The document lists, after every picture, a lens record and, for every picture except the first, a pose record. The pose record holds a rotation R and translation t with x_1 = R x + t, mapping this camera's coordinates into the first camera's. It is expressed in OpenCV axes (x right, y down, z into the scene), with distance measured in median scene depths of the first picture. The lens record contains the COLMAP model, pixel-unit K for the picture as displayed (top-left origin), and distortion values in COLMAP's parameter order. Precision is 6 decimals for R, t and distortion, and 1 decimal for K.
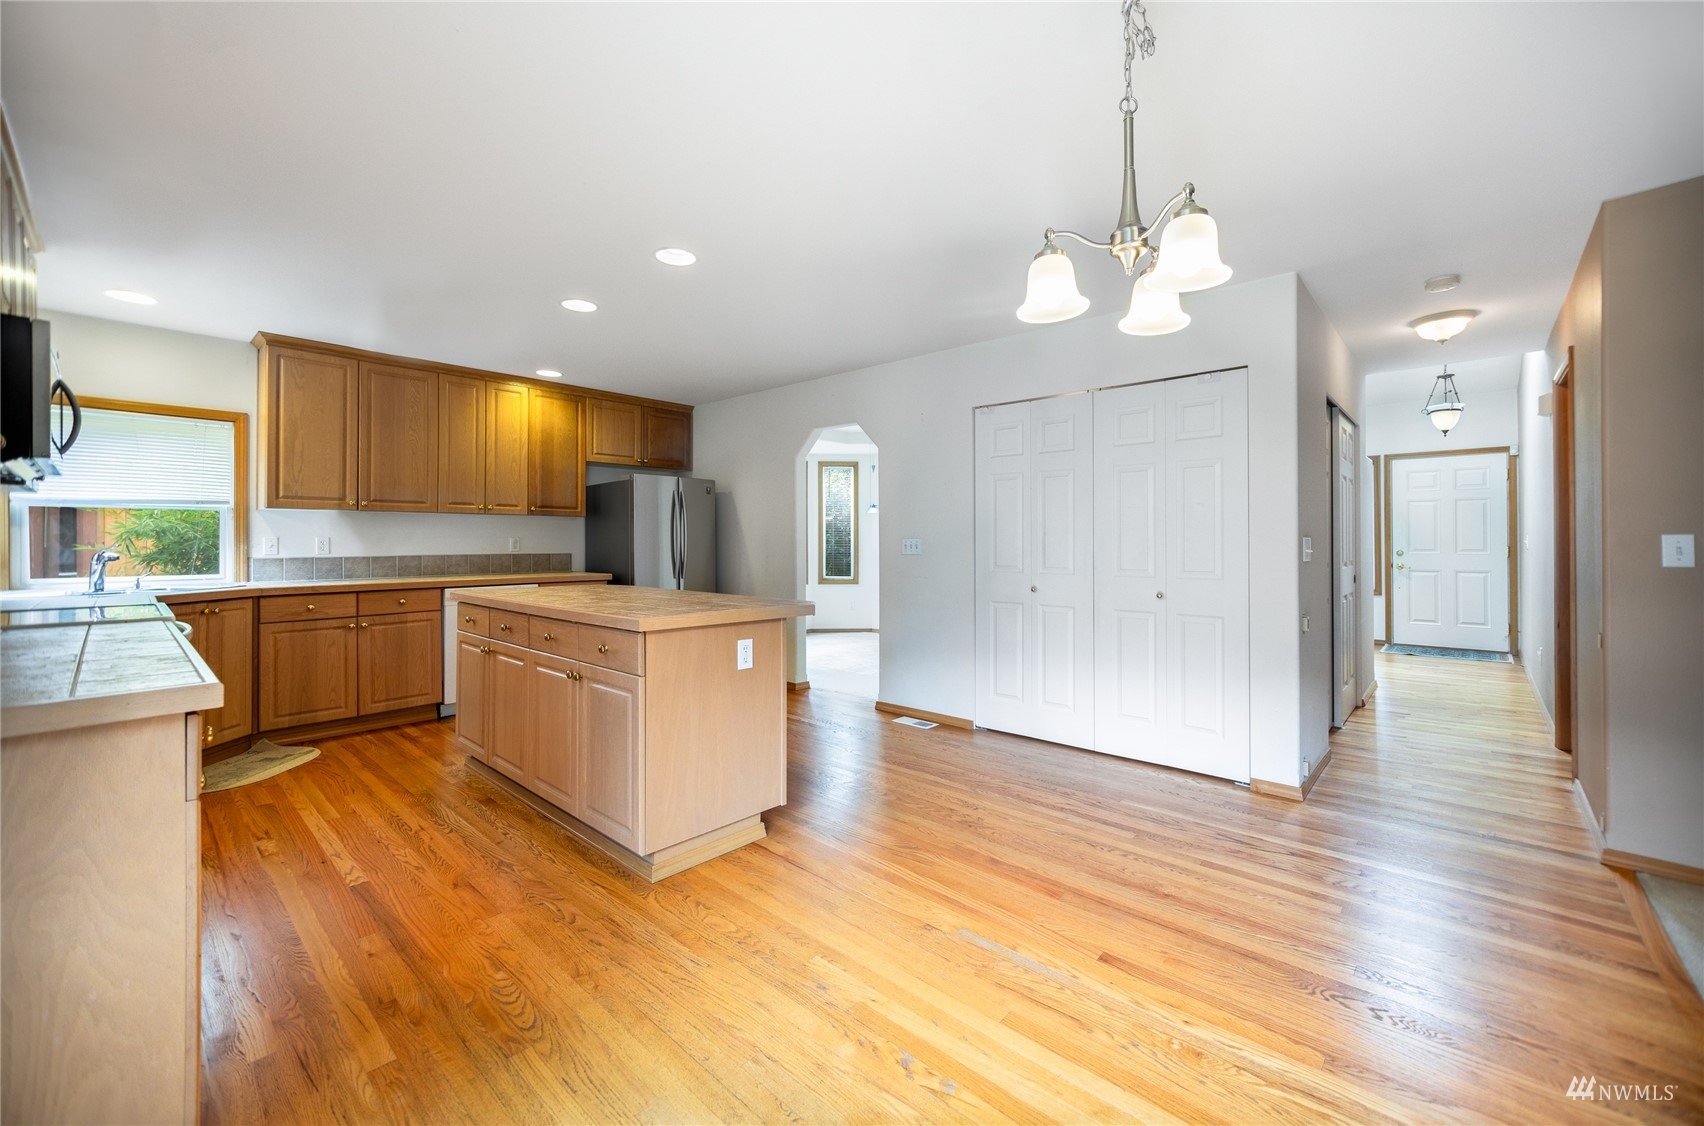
lens RADIAL K [[679.3, 0, 852.7], [0, 679.3, 536.2], [0, 0, 1]] dist [-0.000198, -0.000094]
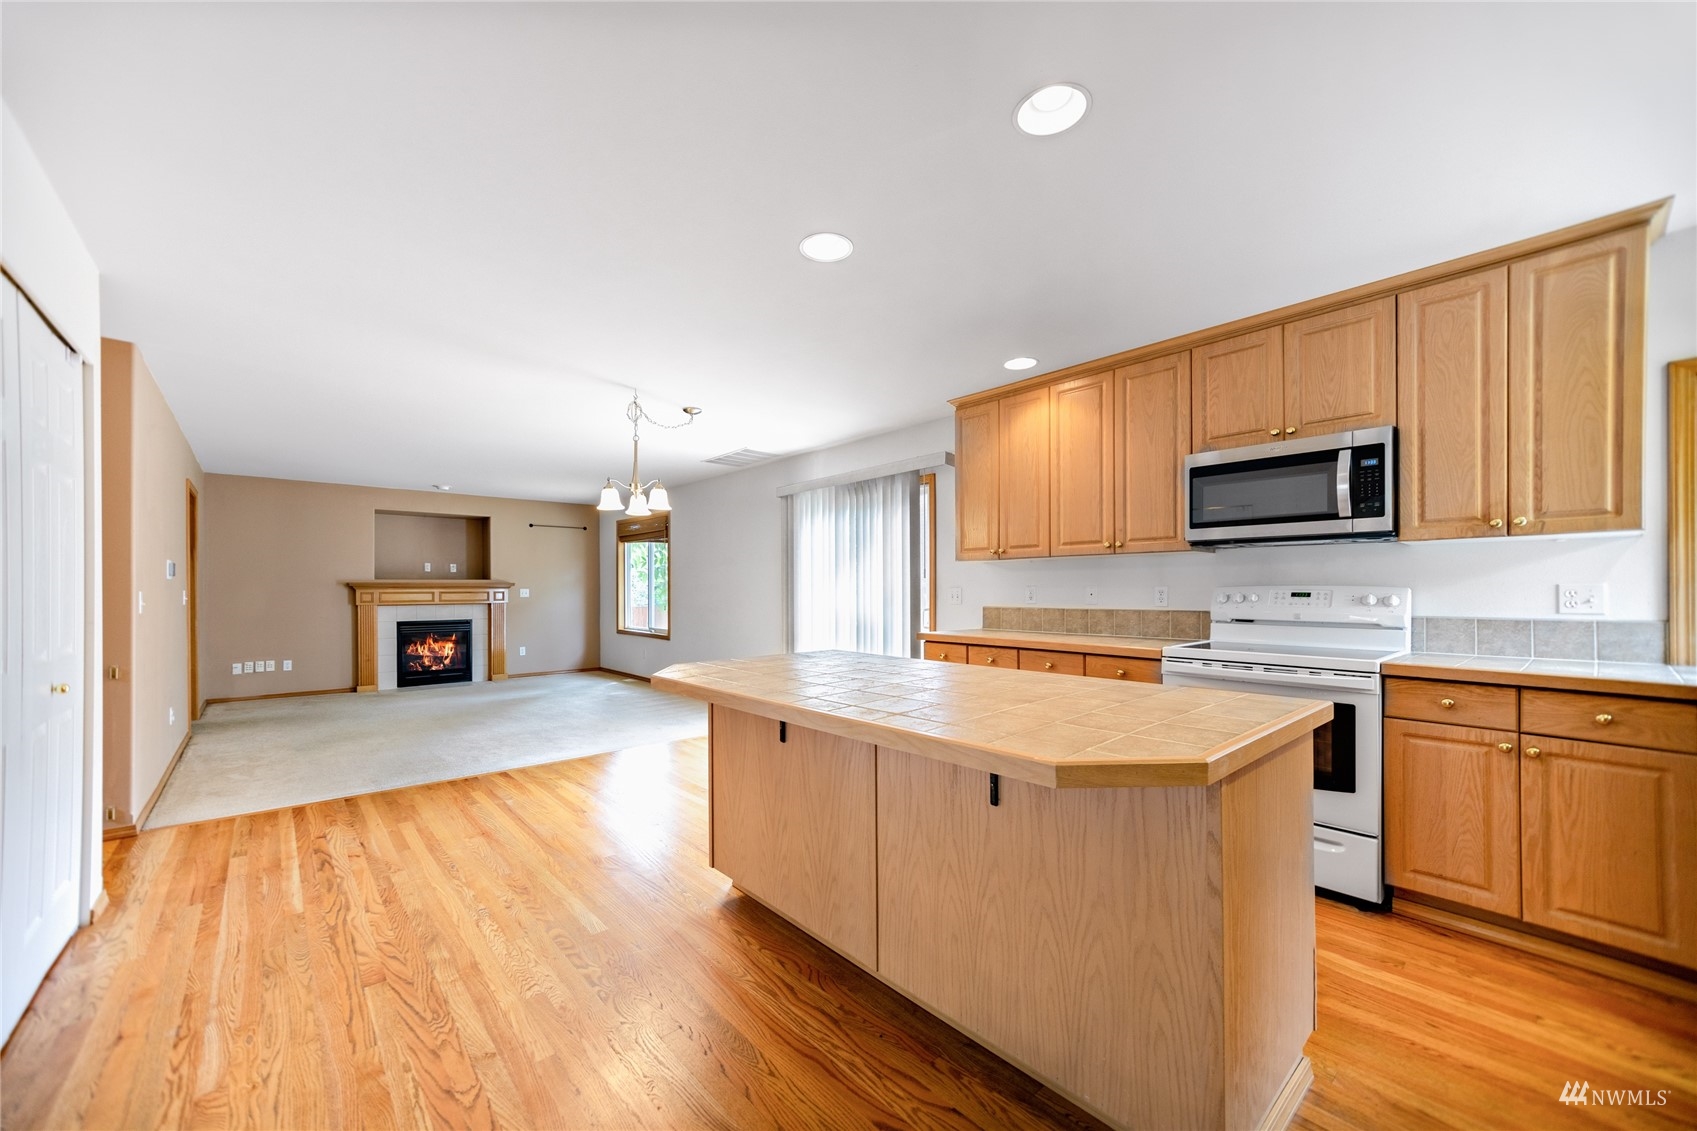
lens RADIAL K [[648.4, 0, 847.1], [0, 648.4, 588.7], [0, 0, 1]] dist [-0.000119, 0.000014]
pose [[-0.995183, 0.001338, 0.098026, -0.349505], [0.000480, 0.999961, -0.008779, 0.003307], [-0.098034, -0.008690, -0.995145, 1.741153]]
